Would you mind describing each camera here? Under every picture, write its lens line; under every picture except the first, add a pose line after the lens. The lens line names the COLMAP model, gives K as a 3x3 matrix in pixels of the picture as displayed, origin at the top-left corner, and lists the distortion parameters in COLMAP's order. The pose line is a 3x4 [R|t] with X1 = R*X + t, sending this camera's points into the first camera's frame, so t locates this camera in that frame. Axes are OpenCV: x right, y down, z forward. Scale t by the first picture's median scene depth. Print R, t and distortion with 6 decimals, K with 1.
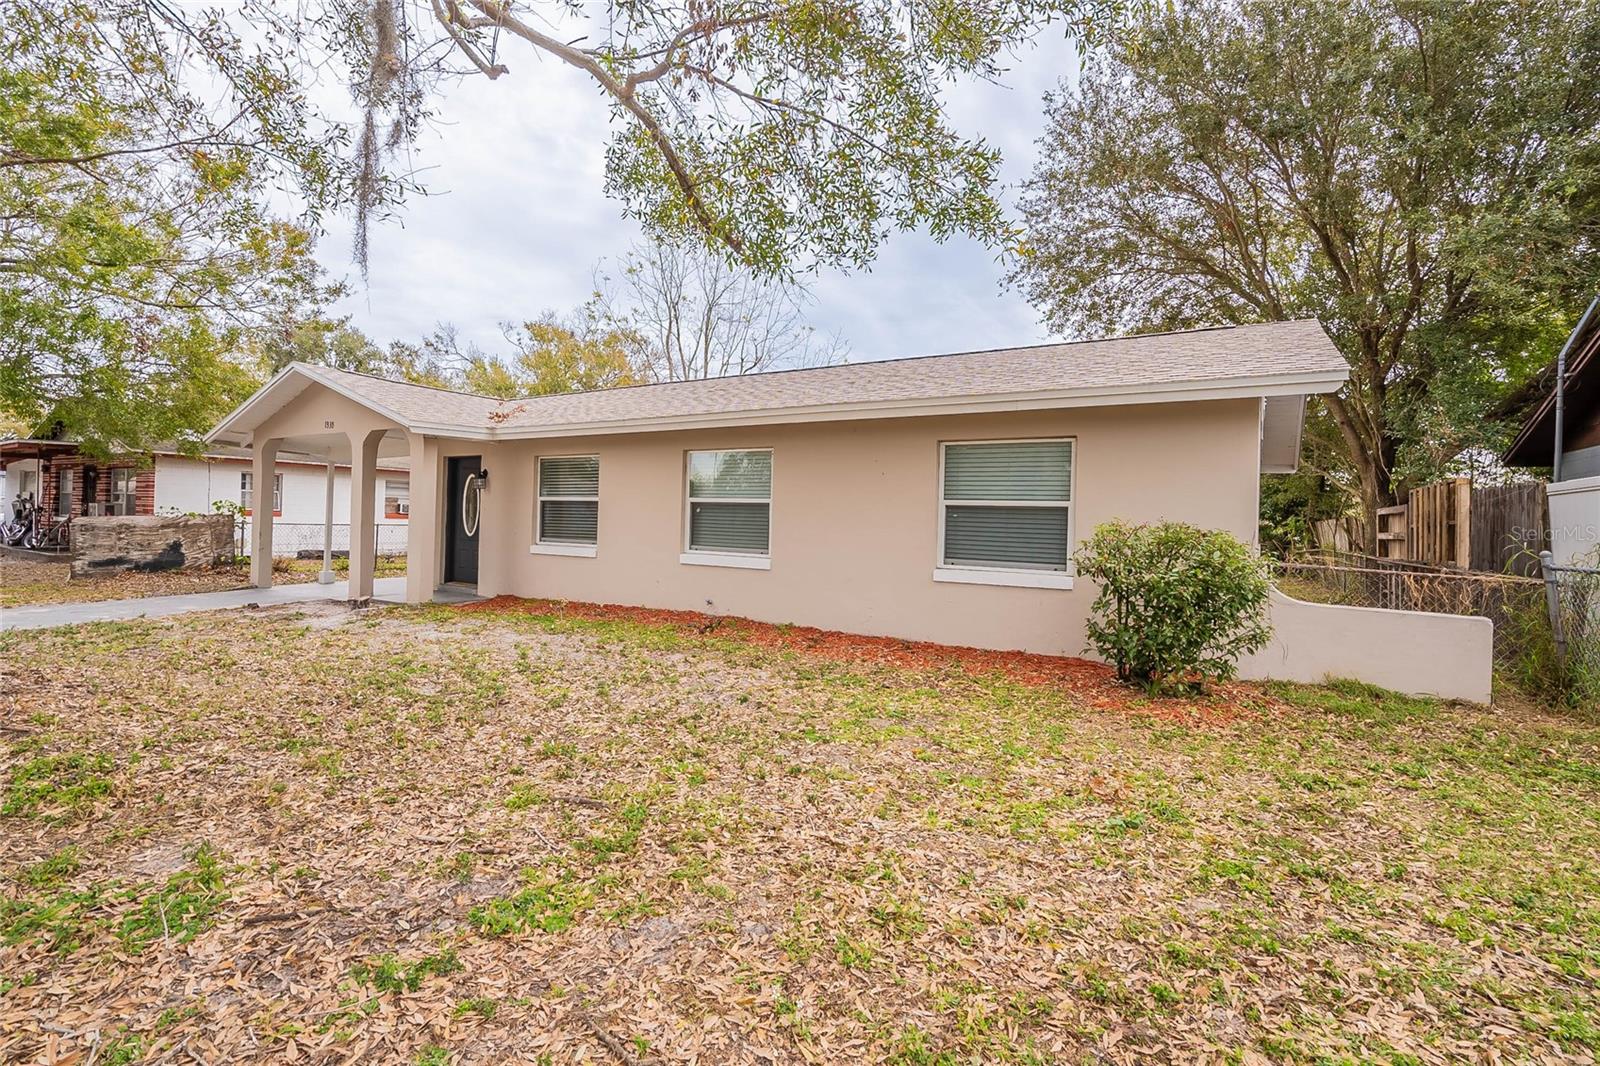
lens RADIAL K [[722.9, 0, 808.1], [0, 722.9, 525.9], [0, 0, 1]] dist [-0.008920, 0.000103]
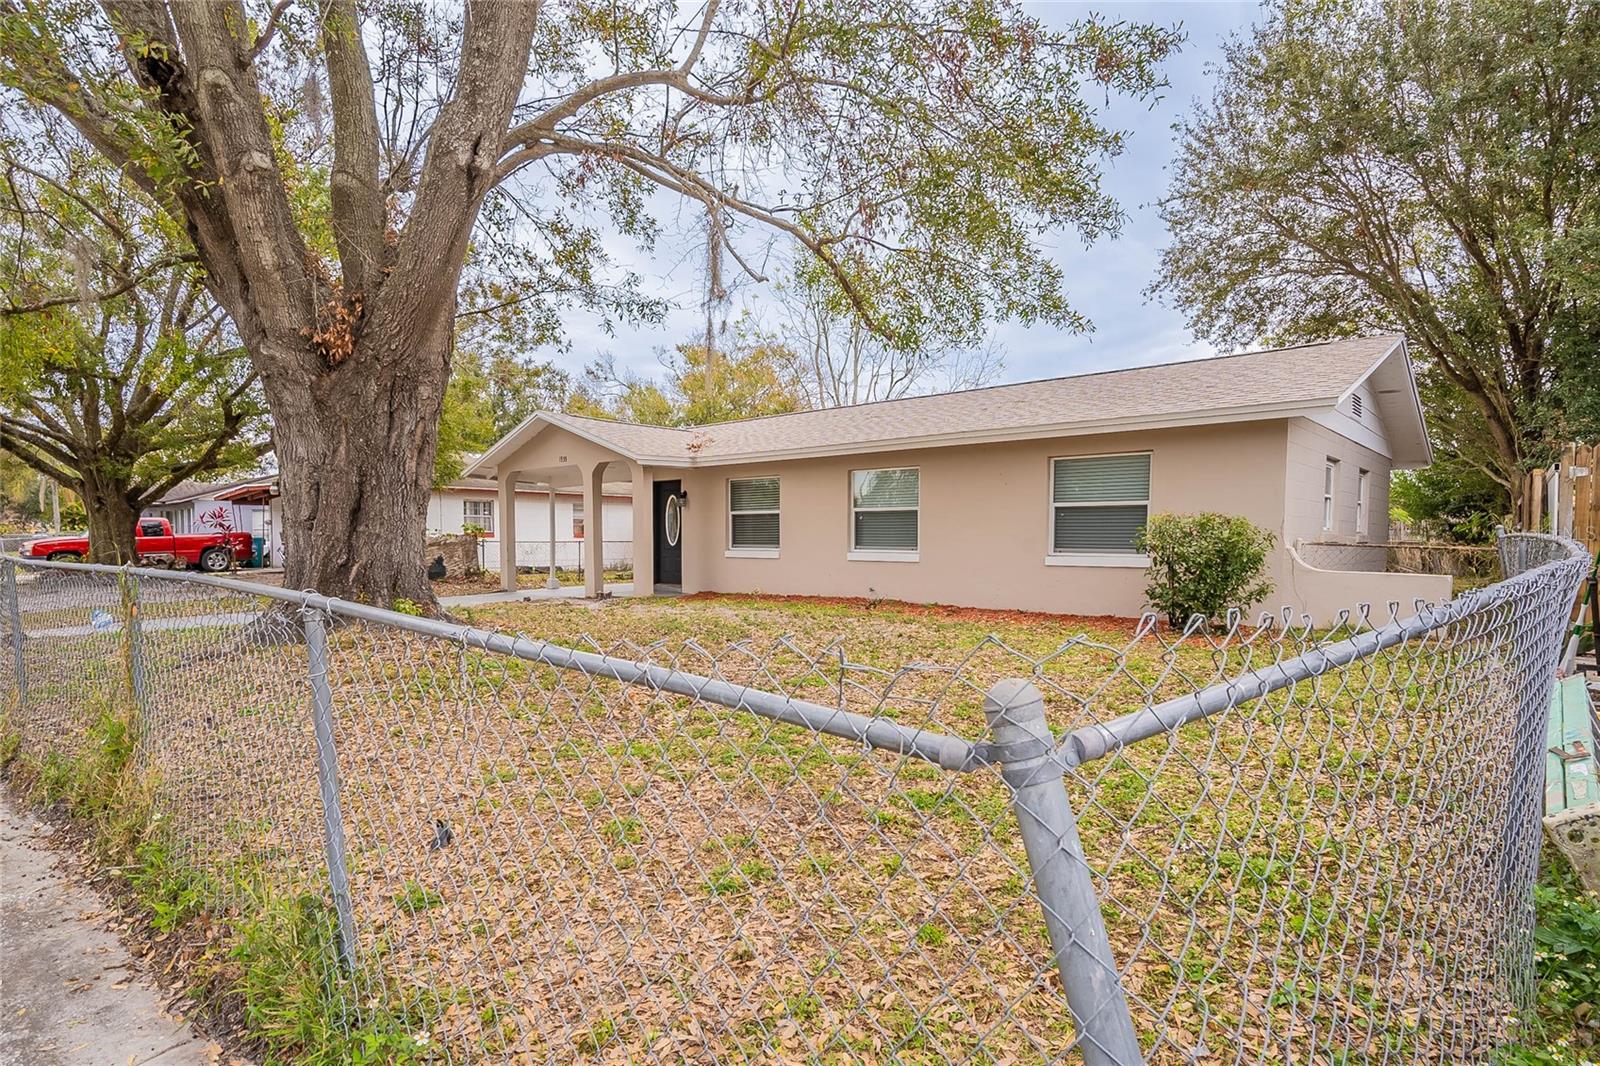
lens RADIAL K [[818.9, 0, 805.4], [0, 818.9, 546.3], [0, 0, 1]] dist [0.016594, -0.000068]
pose [[0.979779, -0.019157, -0.199162, 0.029930], [0.019120, 0.999815, -0.002109, 0.024179], [0.199166, -0.001741, 0.979964, -0.346379]]
